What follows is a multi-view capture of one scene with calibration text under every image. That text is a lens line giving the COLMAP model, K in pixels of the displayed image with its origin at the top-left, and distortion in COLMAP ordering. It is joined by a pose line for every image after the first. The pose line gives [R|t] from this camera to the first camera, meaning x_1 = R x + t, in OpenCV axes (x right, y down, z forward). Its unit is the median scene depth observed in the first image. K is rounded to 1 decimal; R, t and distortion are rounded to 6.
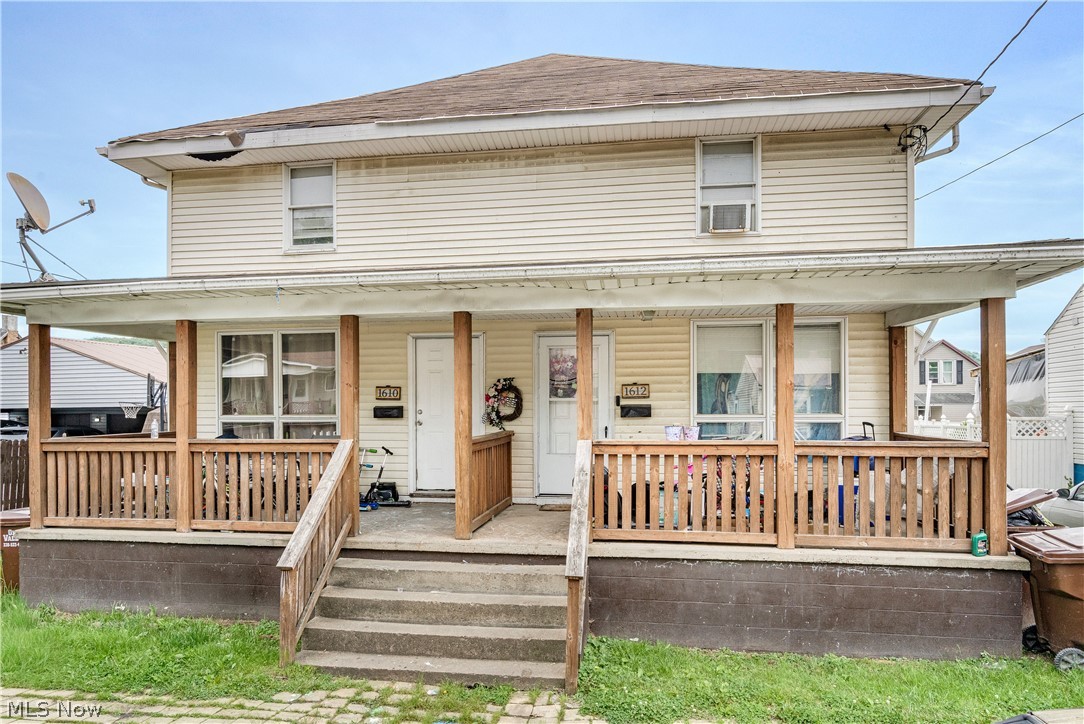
lens RADIAL K [[649.9, 0, 542.0], [0, 649.9, 438.1], [0, 0, 1]] dist [-0.041955, 0.000871]
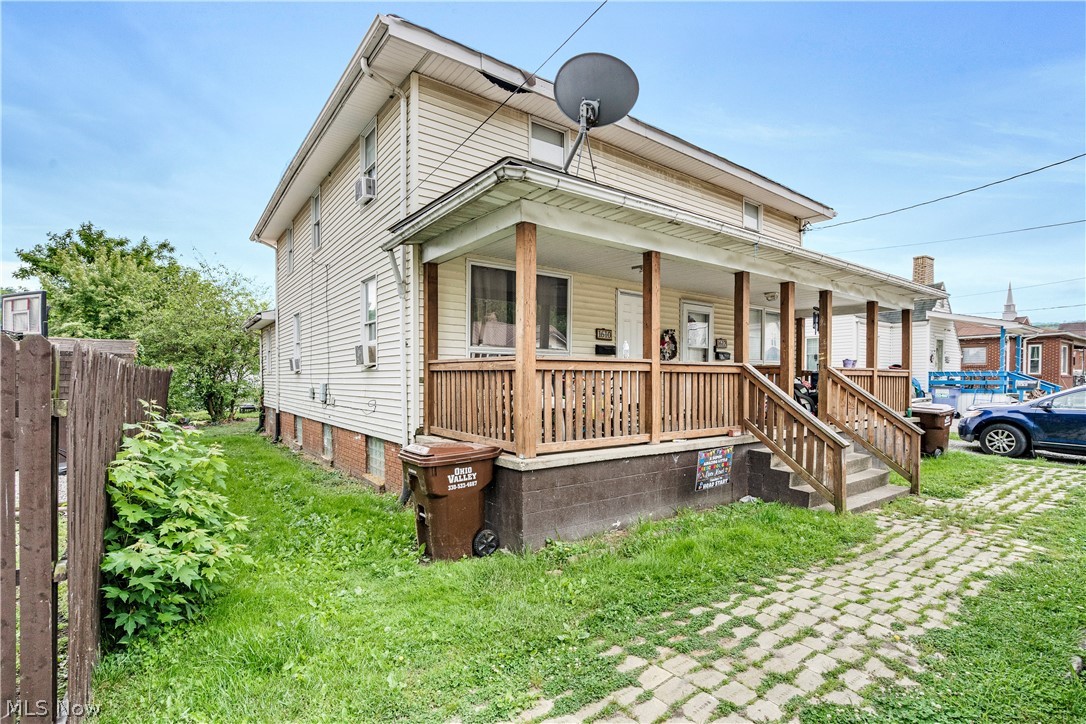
lens RADIAL K [[509.8, 0, 543.4], [0, 509.8, 385.8], [0, 0, 1]] dist [0.000198, -0.000027]
pose [[0.717078, -0.001271, 0.696992, -1.297161], [-0.002406, 0.999988, 0.004299, 0.037649], [-0.696989, -0.004760, 0.717066, 0.474397]]
